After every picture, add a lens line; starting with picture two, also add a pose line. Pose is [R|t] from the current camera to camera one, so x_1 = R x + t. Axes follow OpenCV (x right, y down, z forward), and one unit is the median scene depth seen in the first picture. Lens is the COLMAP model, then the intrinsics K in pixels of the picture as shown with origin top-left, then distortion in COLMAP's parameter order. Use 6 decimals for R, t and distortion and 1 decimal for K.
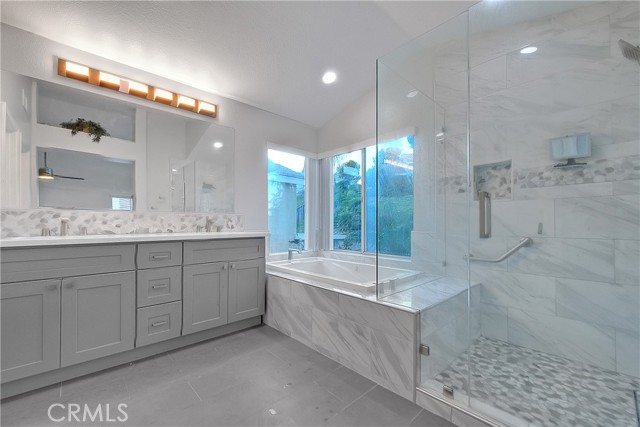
lens RADIAL K [[269.1, 0, 317.0], [0, 269.1, 220.7], [0, 0, 1]] dist [0.000245, 0.000068]
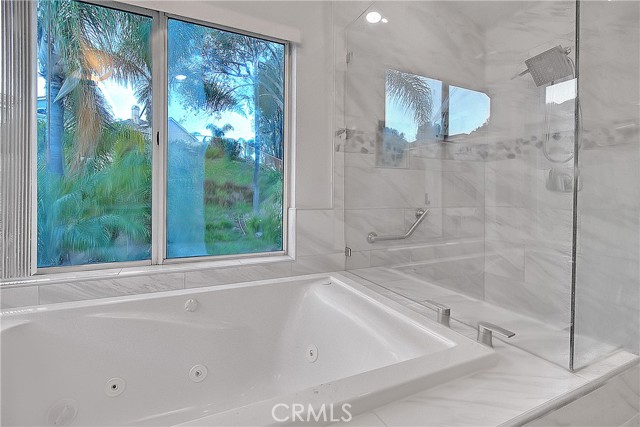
lens RADIAL K [[281.0, 0, 322.9], [0, 281.0, 193.4], [0, 0, 1]] dist [0.001456, 0.000245]
pose [[0.307578, -0.000661, 0.951523, -0.303770], [-0.011368, 0.999926, 0.004370, 0.008420], [-0.951455, -0.012161, 0.307548, 1.051619]]
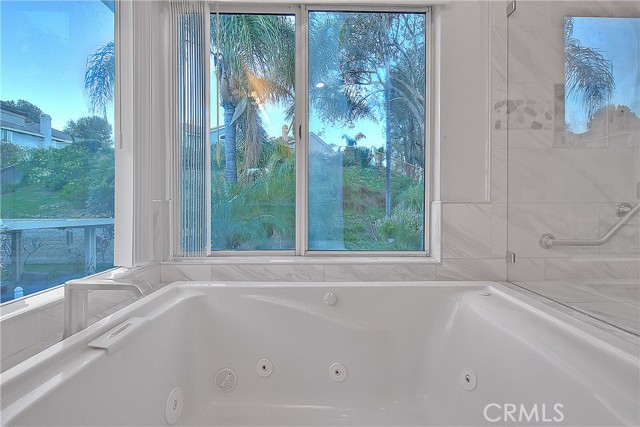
lens RADIAL K [[276.8, 0, 339.3], [0, 276.8, 206.6], [0, 0, 1]] dist [-0.011321, 0.000190]
pose [[0.653350, -0.017284, 0.756858, -0.220951], [-0.001599, 0.999706, 0.024210, 0.057040], [-0.757054, -0.017028, 0.653130, 1.132033]]
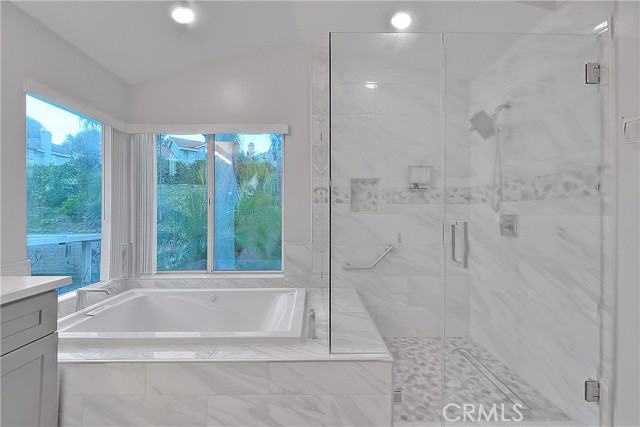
lens RADIAL K [[272.7, 0, 332.1], [0, 272.7, 208.6], [0, 0, 1]] dist [0.004996, 0.000176]
pose [[0.658730, 0.001256, 0.752378, -0.311847], [-0.005743, 0.999978, 0.003359, -0.106559], [-0.752357, -0.006533, 0.658723, 0.415059]]
